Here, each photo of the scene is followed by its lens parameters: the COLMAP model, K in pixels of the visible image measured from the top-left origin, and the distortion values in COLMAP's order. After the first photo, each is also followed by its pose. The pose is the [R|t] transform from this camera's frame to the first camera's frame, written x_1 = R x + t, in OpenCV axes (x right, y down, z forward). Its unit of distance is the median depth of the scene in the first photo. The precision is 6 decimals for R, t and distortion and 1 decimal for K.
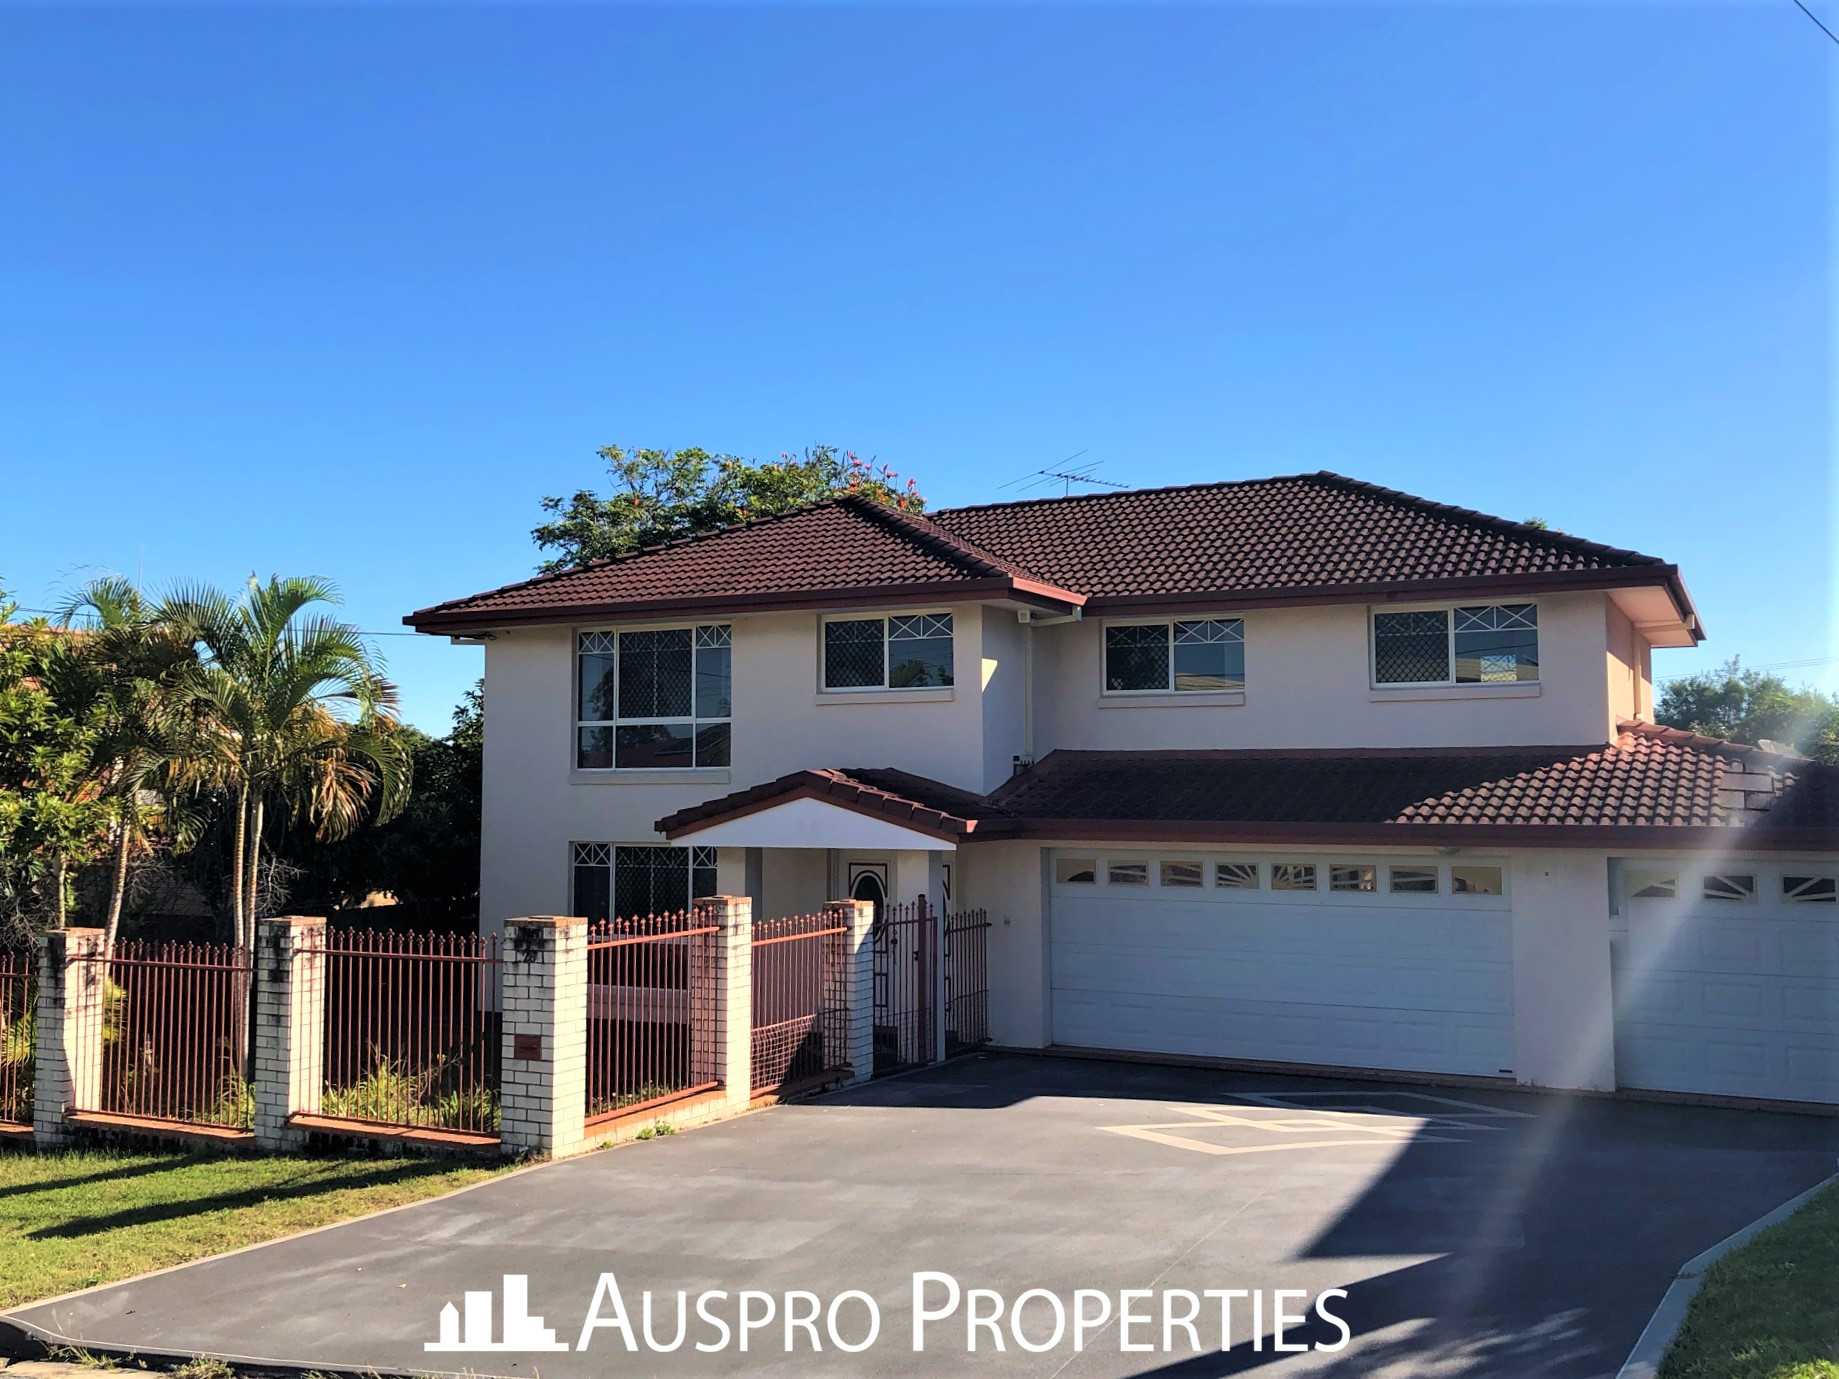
lens RADIAL K [[1709.1, 0, 919.5], [0, 1709.1, 689.5], [0, 0, 1]] dist [0.152567, -0.349420]
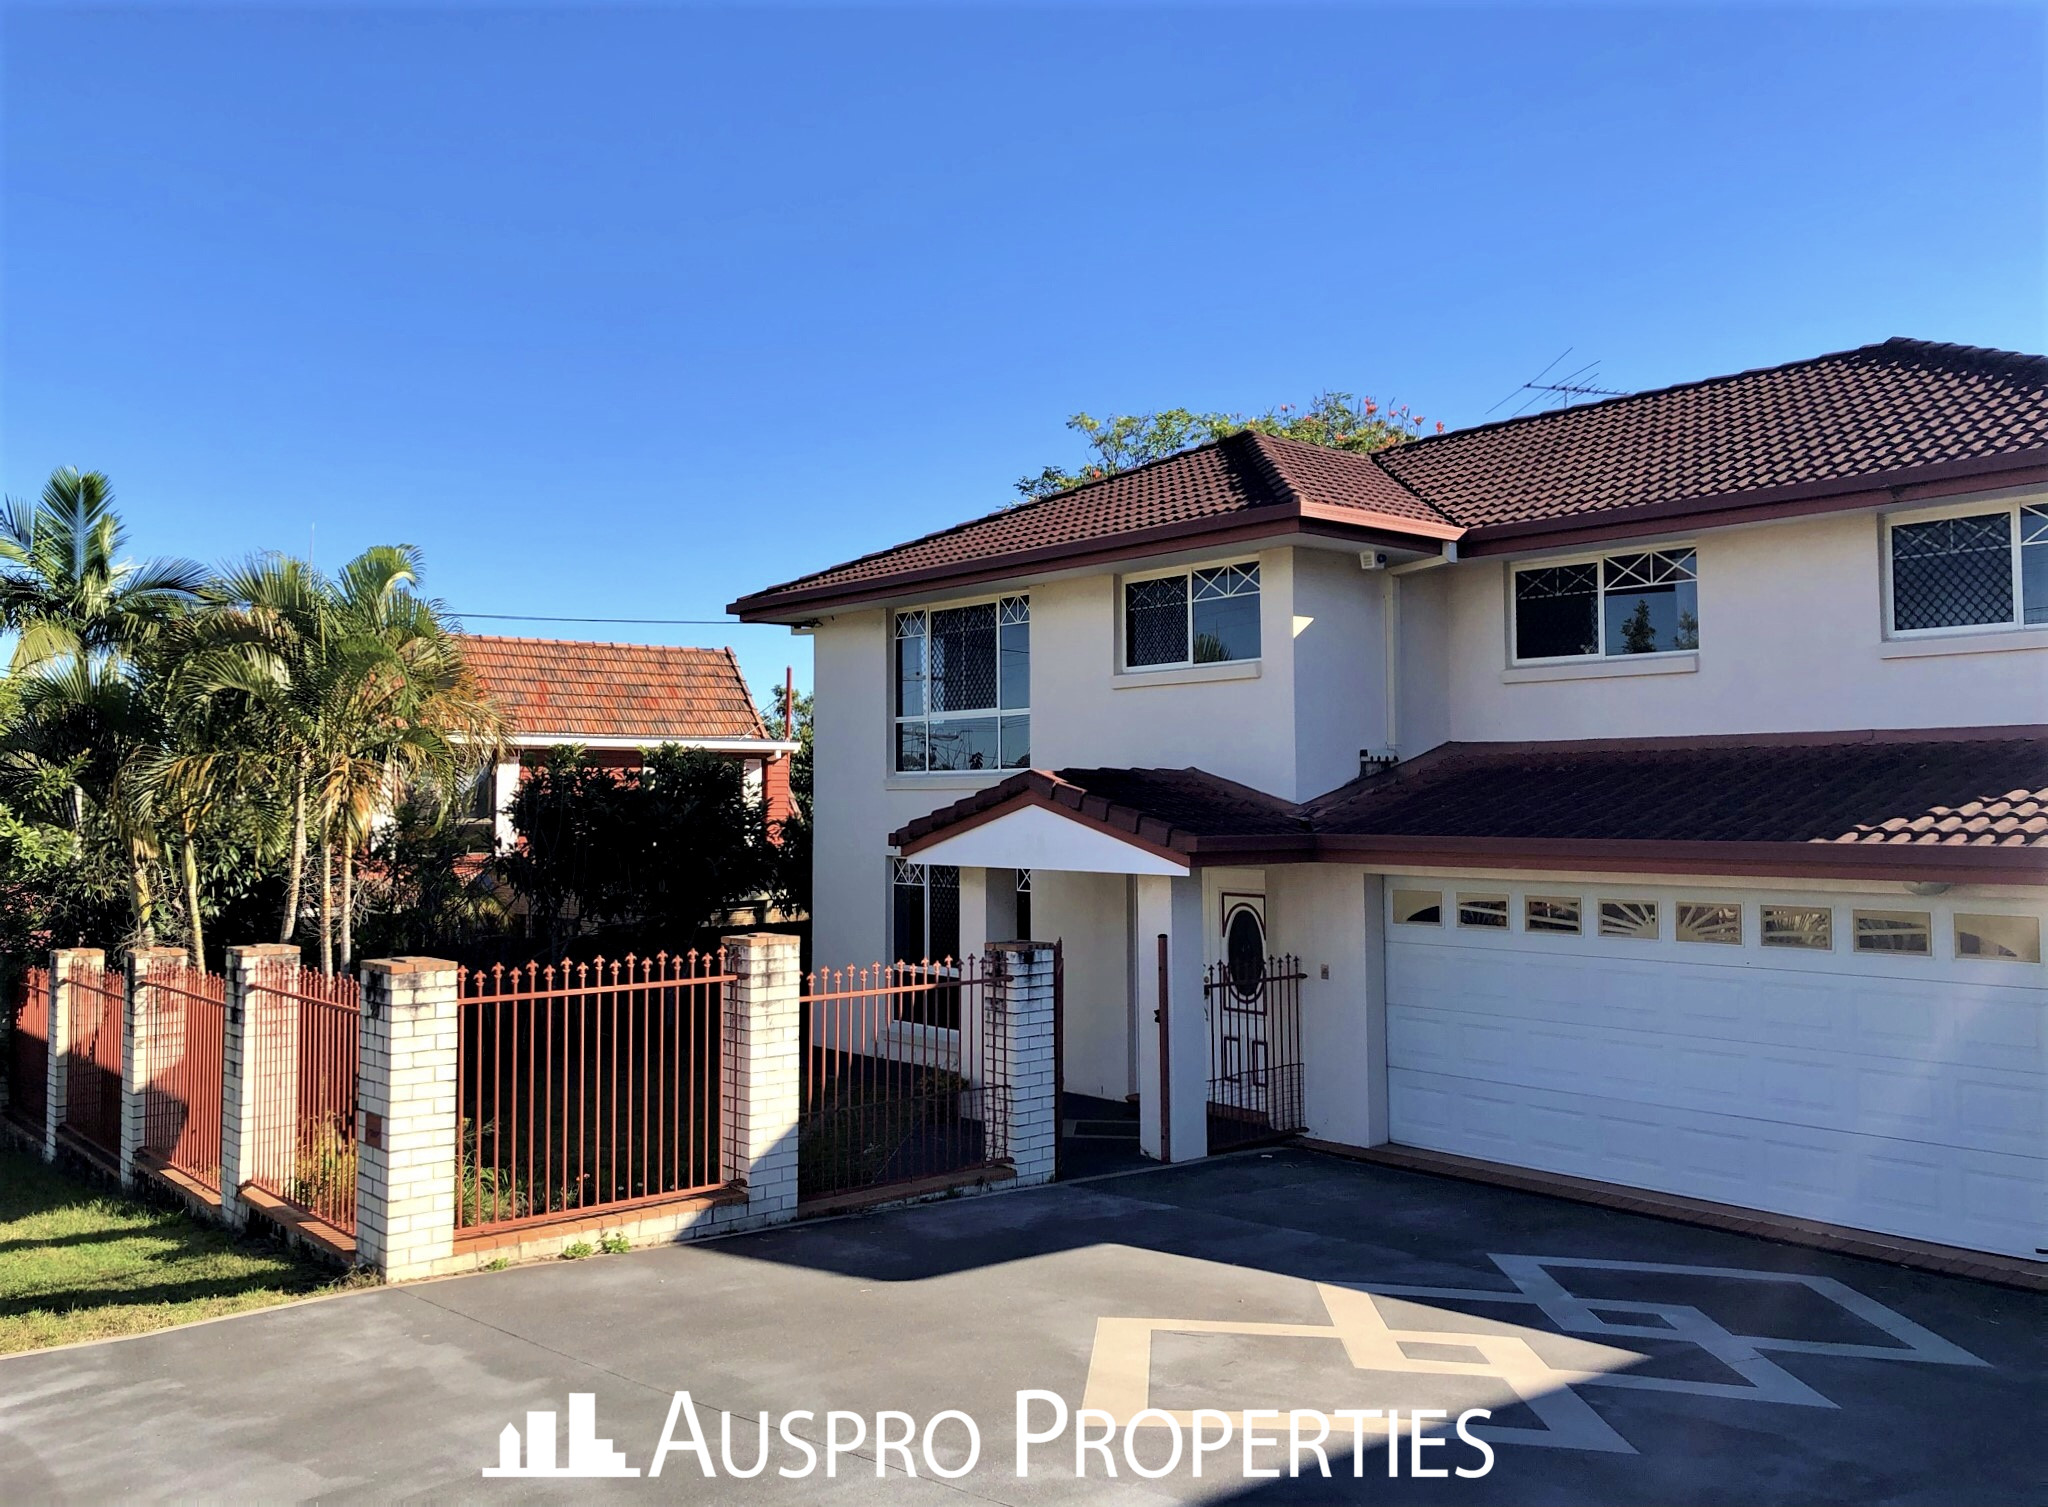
lens RADIAL K [[1719.0, 0, 1024.0], [0, 1719.0, 753.5], [0, 0, 1]] dist [0.087077, -0.113855]
pose [[0.928121, -0.011587, -0.372099, 0.214305], [0.022215, 0.999458, 0.024287, 0.020438], [0.371616, -0.030808, 0.927875, 0.272515]]
